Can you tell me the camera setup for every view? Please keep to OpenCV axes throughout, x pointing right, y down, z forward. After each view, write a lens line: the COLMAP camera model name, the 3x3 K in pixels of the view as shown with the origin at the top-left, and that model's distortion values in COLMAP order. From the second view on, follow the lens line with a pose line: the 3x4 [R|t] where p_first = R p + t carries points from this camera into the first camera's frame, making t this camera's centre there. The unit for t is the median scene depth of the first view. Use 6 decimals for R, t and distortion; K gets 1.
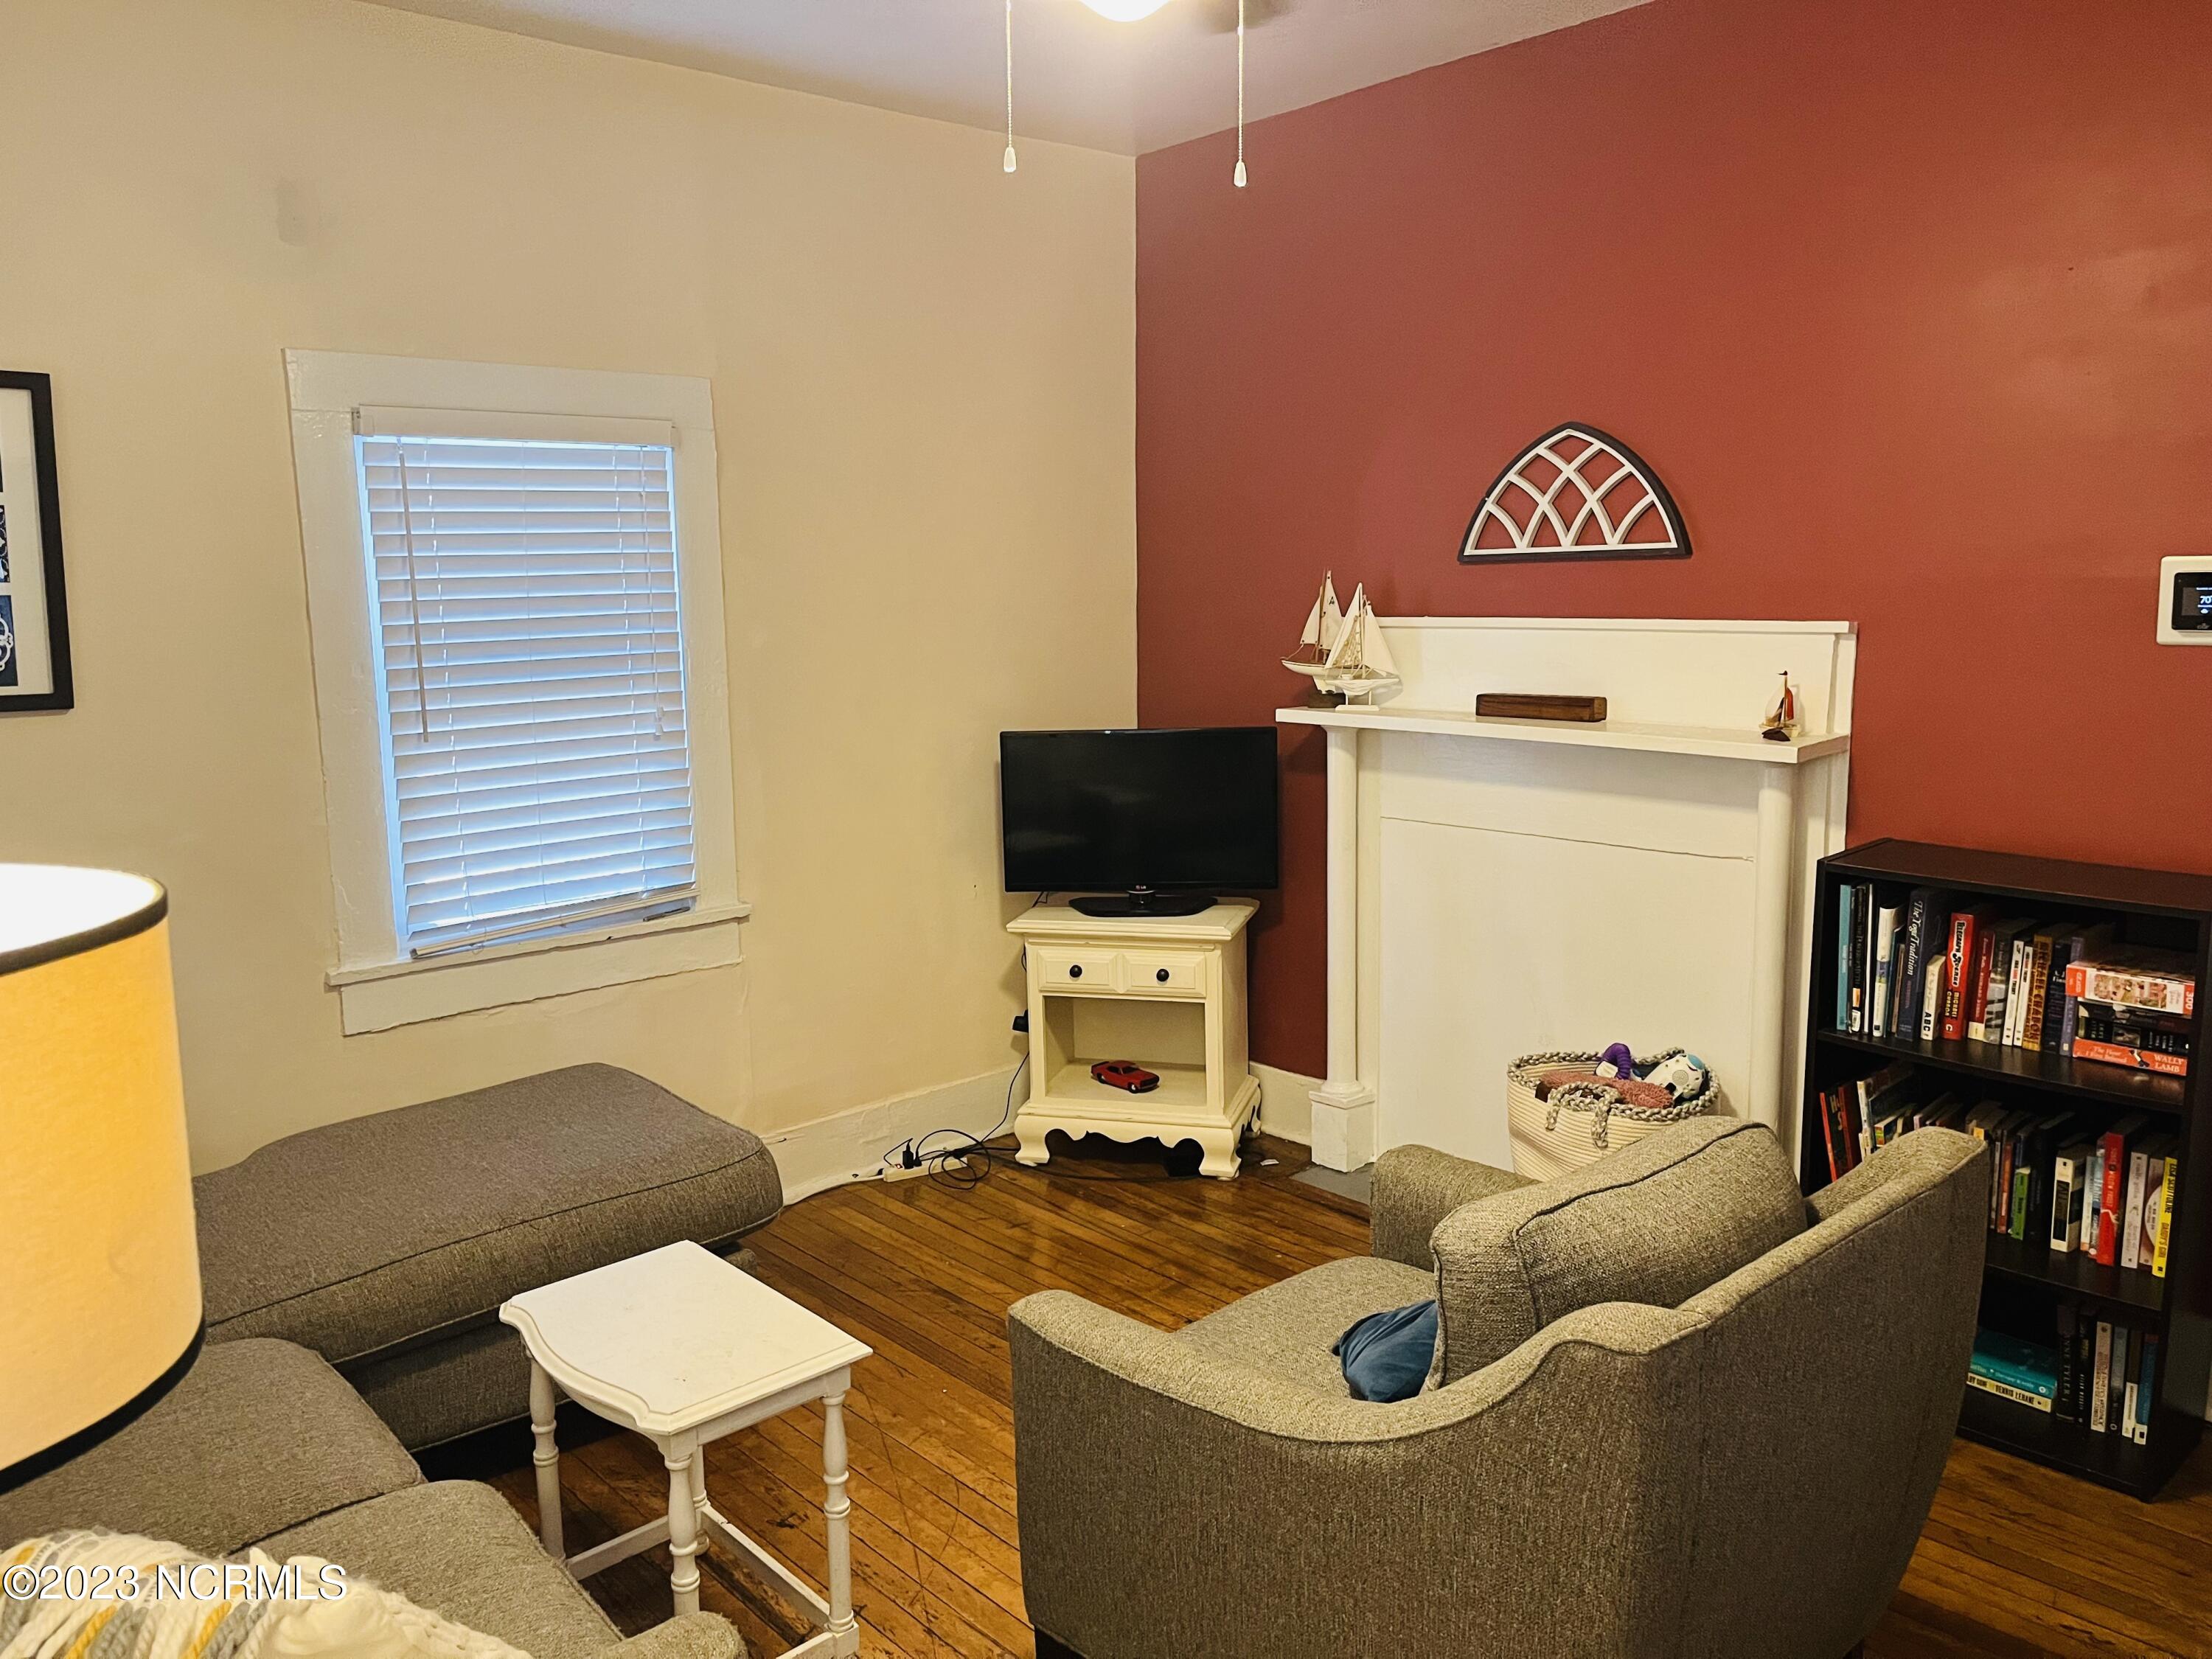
lens RADIAL K [[1662.2, 0, 1107.7], [0, 1662.2, 826.8], [0, 0, 1]] dist [0.054251, -0.068474]
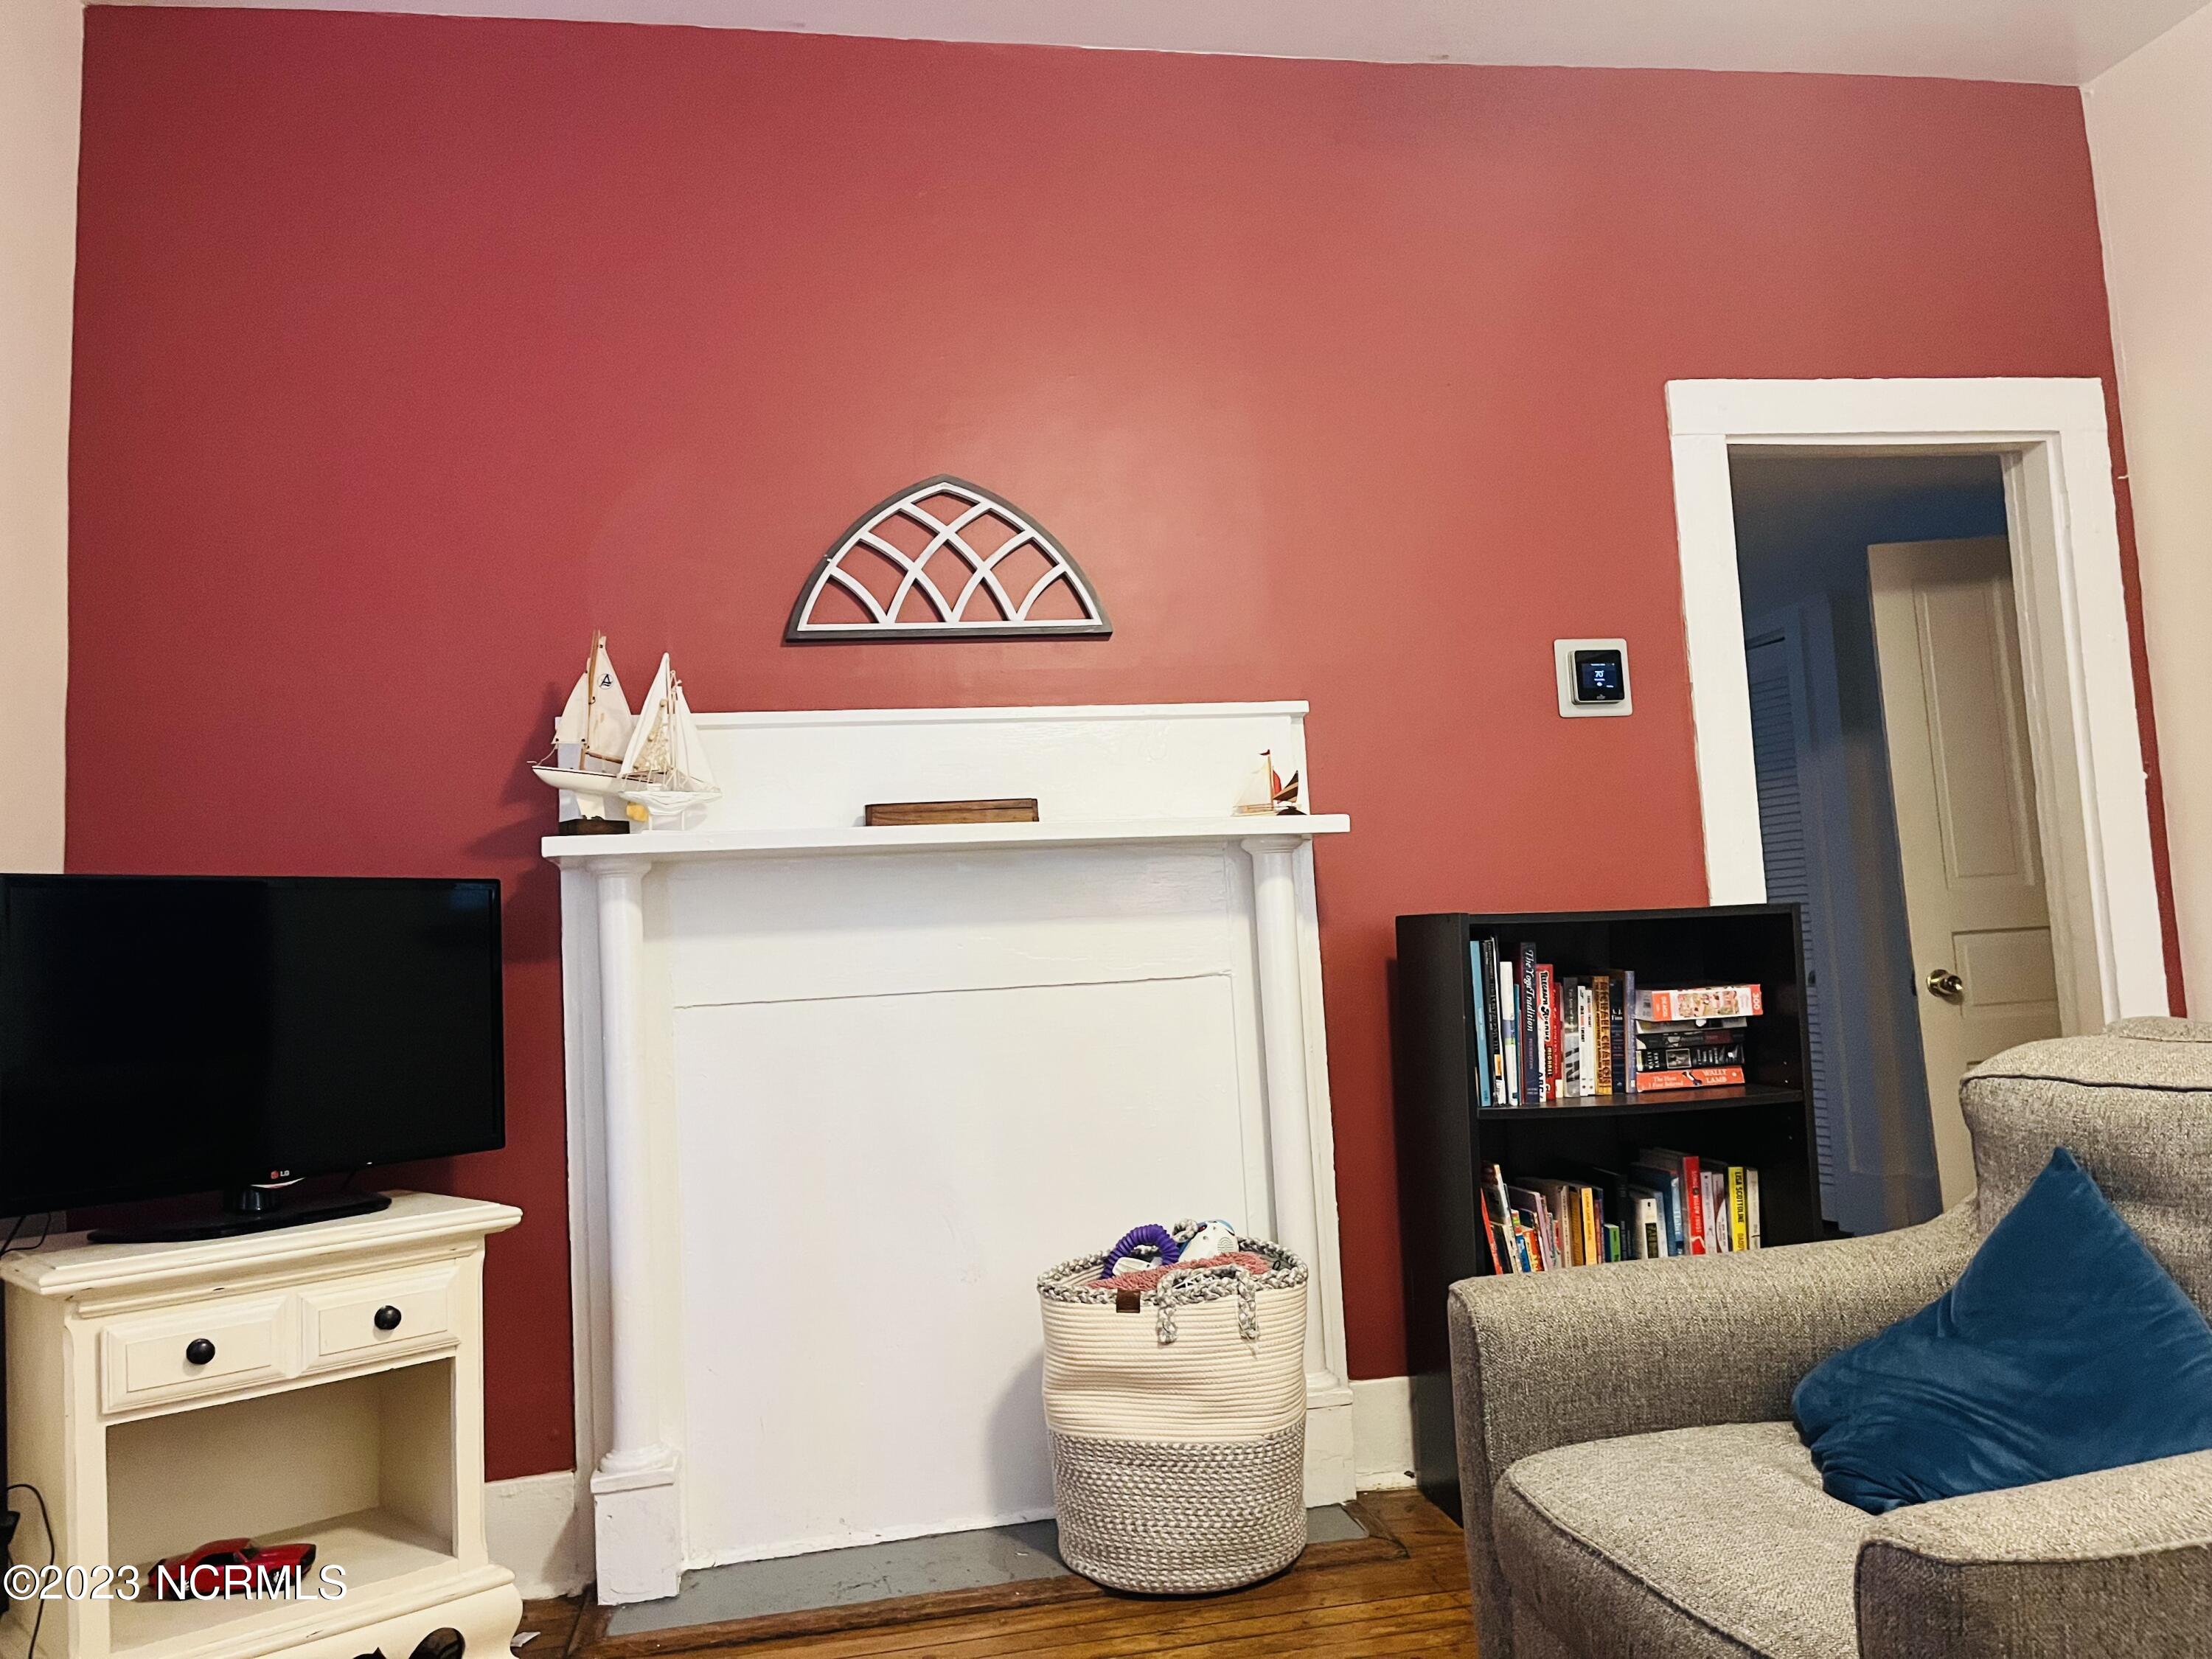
lens RADIAL K [[1662.2, 0, 1106.0], [0, 1662.2, 825.1], [0, 0, 1]] dist [0.054251, -0.068474]
pose [[0.517438, 0.069817, 0.852868, -0.397375], [0.174929, 0.966989, -0.185290, 0.095670], [-0.837650, 0.245067, 0.488143, 0.632631]]
